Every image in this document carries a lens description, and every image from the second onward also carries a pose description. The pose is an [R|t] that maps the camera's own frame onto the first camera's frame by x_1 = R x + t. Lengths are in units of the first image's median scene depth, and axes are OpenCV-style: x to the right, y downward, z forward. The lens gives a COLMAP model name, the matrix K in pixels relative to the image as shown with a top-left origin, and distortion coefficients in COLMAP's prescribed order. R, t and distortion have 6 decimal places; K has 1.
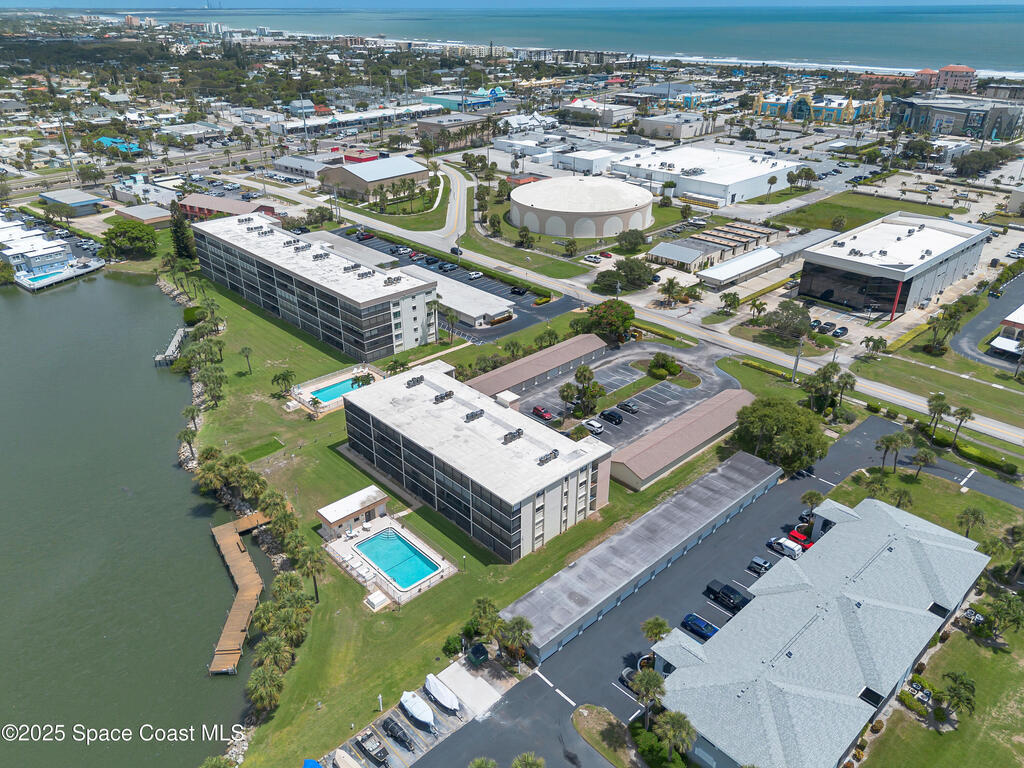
lens RADIAL K [[733.7, 0, 508.7], [0, 733.7, 385.9], [0, 0, 1]] dist [0.082136, -0.087232]
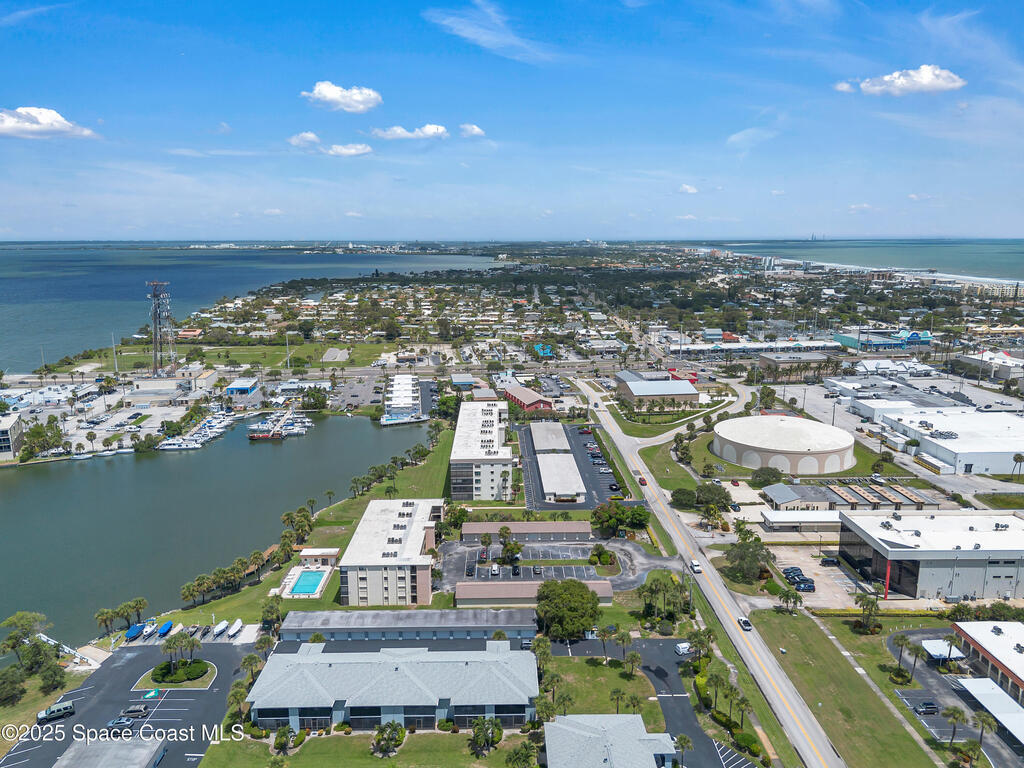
lens RADIAL K [[733.7, 0, 508.7], [0, 733.7, 385.9], [0, 0, 1]] dist [0.082136, -0.087232]
pose [[0.742431, 0.134305, -0.656322, 0.809051], [-0.306024, 0.939498, -0.153922, -0.052087], [0.595941, 0.315127, 0.738613, -0.108388]]
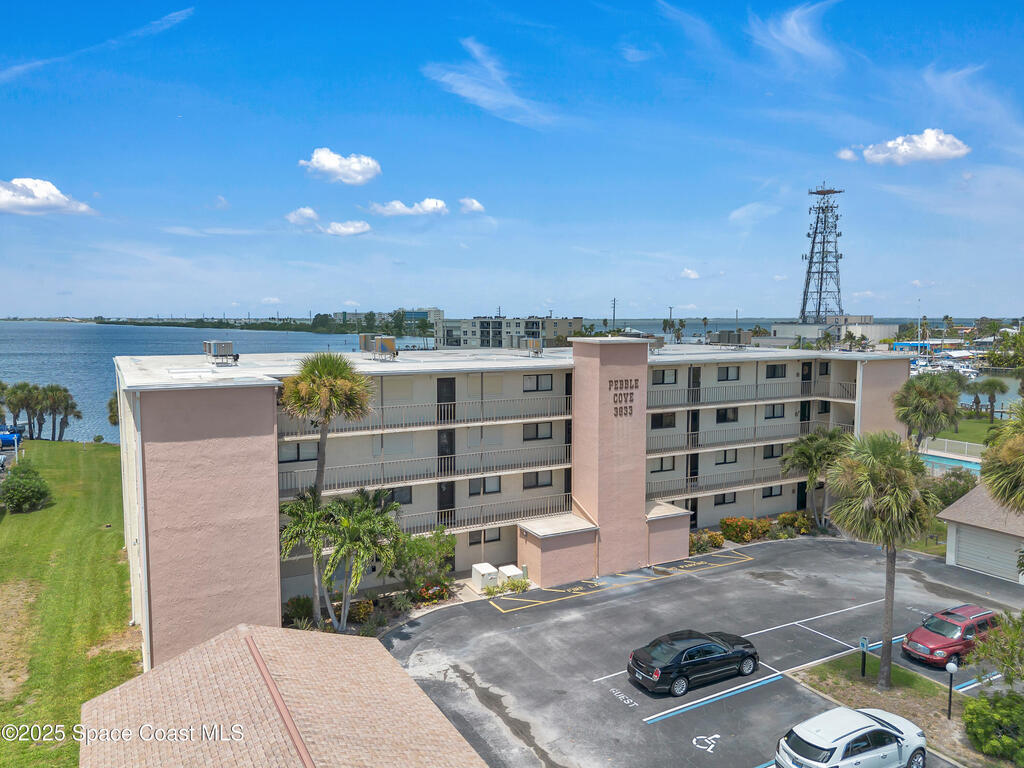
lens RADIAL K [[733.7, 0, 508.7], [0, 733.7, 385.9], [0, 0, 1]] dist [0.082136, -0.087232]
pose [[-0.241075, 0.092757, -0.966064, 0.218146], [-0.441450, 0.876003, 0.194271, -0.006497], [0.864294, 0.473303, -0.170234, 0.744943]]
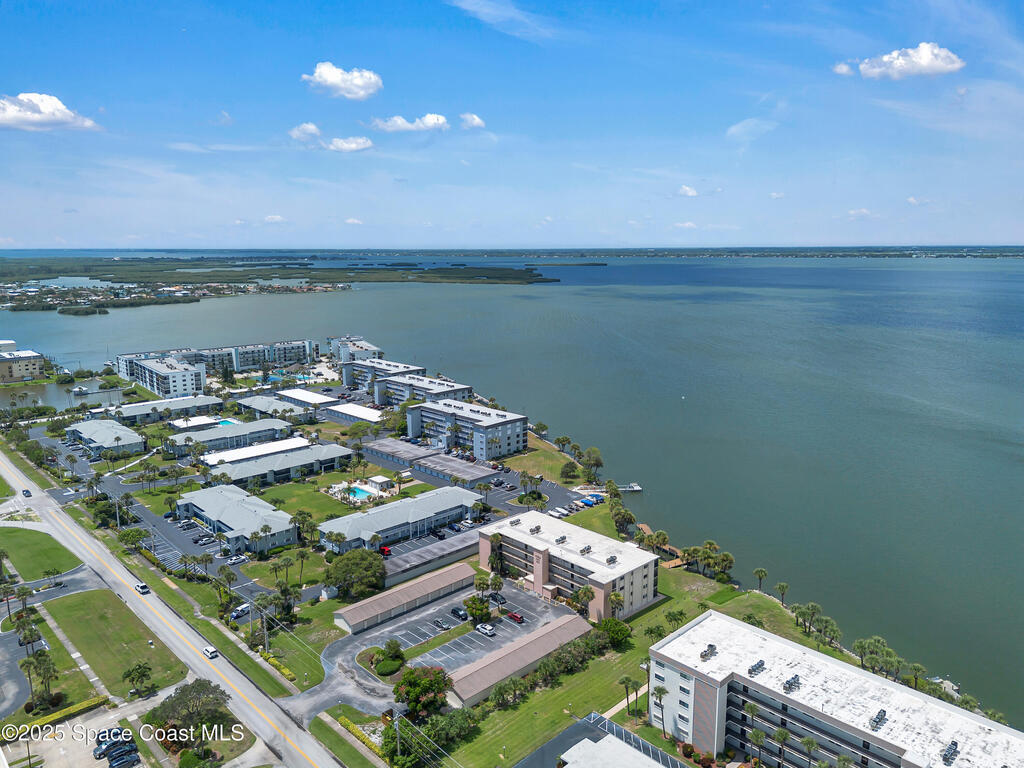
lens RADIAL K [[733.7, 0, 508.7], [0, 733.7, 385.9], [0, 0, 1]] dist [0.082136, -0.087232]
pose [[-0.999829, 0.007672, -0.016825, 0.063511], [-0.004340, 0.787121, 0.616784, -0.832608], [0.017975, 0.616751, -0.786953, 1.423254]]
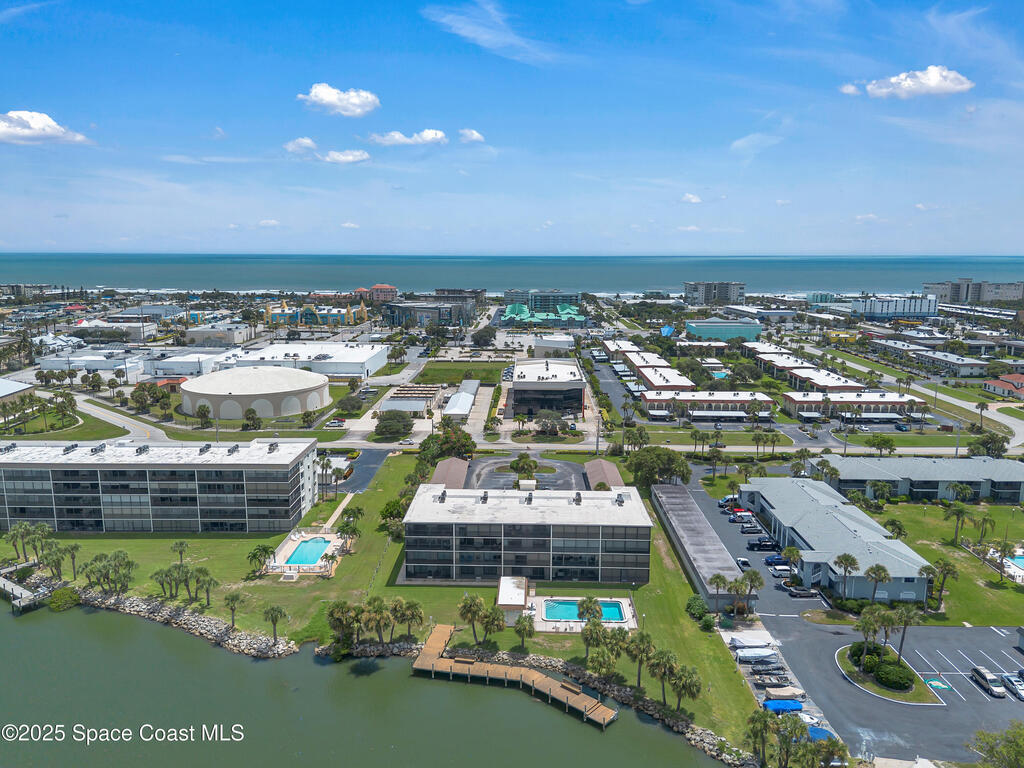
lens RADIAL K [[733.7, 0, 508.7], [0, 733.7, 385.9], [0, 0, 1]] dist [0.082136, -0.087232]
pose [[0.700804, -0.124085, 0.702479, -0.604285], [0.323341, 0.933040, -0.157758, 0.033592], [-0.635865, 0.337698, 0.694000, 0.108533]]
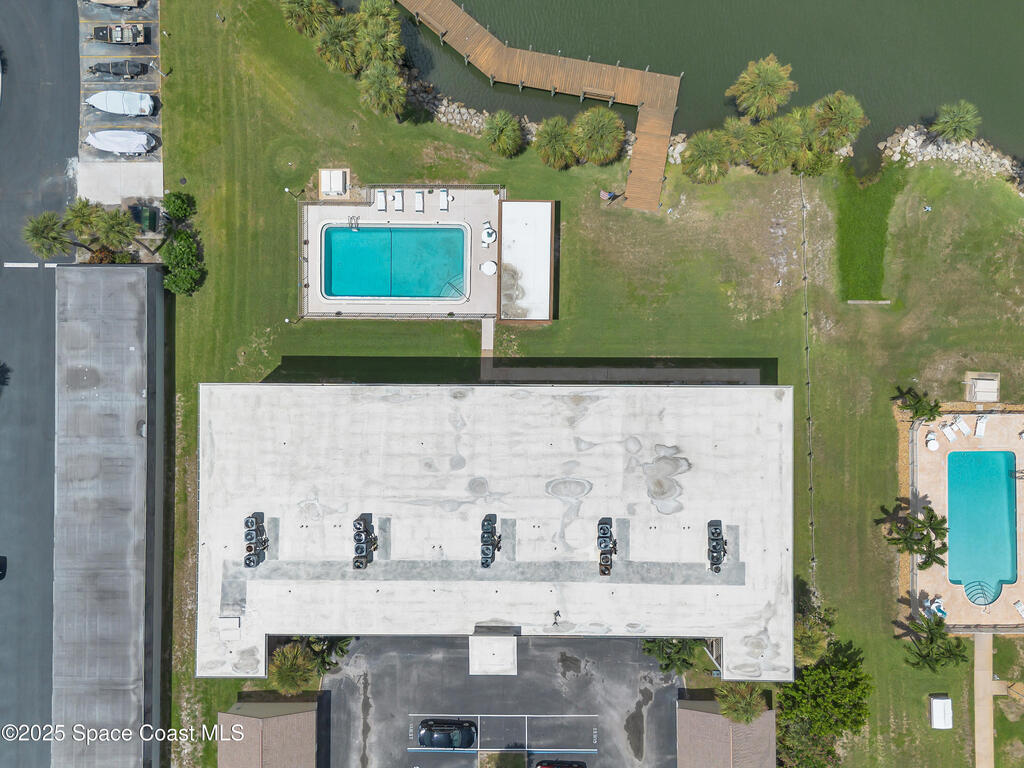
lens RADIAL K [[733.7, 0, 508.7], [0, 733.7, 385.9], [0, 0, 1]] dist [0.082136, -0.087232]
pose [[-0.681411, 0.731889, 0.004190, -0.088113], [-0.327871, -0.310365, 0.892286, -0.233497], [0.654355, 0.606639, 0.451451, 0.523331]]
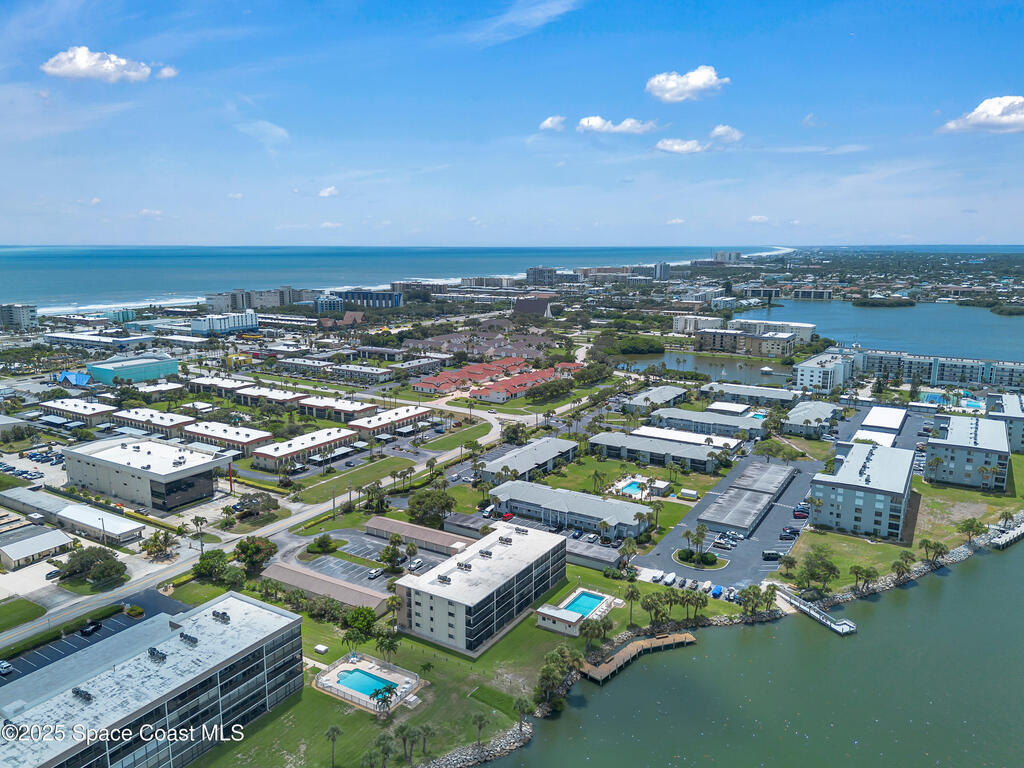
lens RADIAL K [[733.7, 0, 508.7], [0, 733.7, 385.9], [0, 0, 1]] dist [0.082136, -0.087232]
pose [[-0.263915, -0.184057, 0.946822, -0.993307], [0.441673, 0.849603, 0.288269, -0.463526], [-0.857481, 0.494264, -0.142930, 0.702585]]
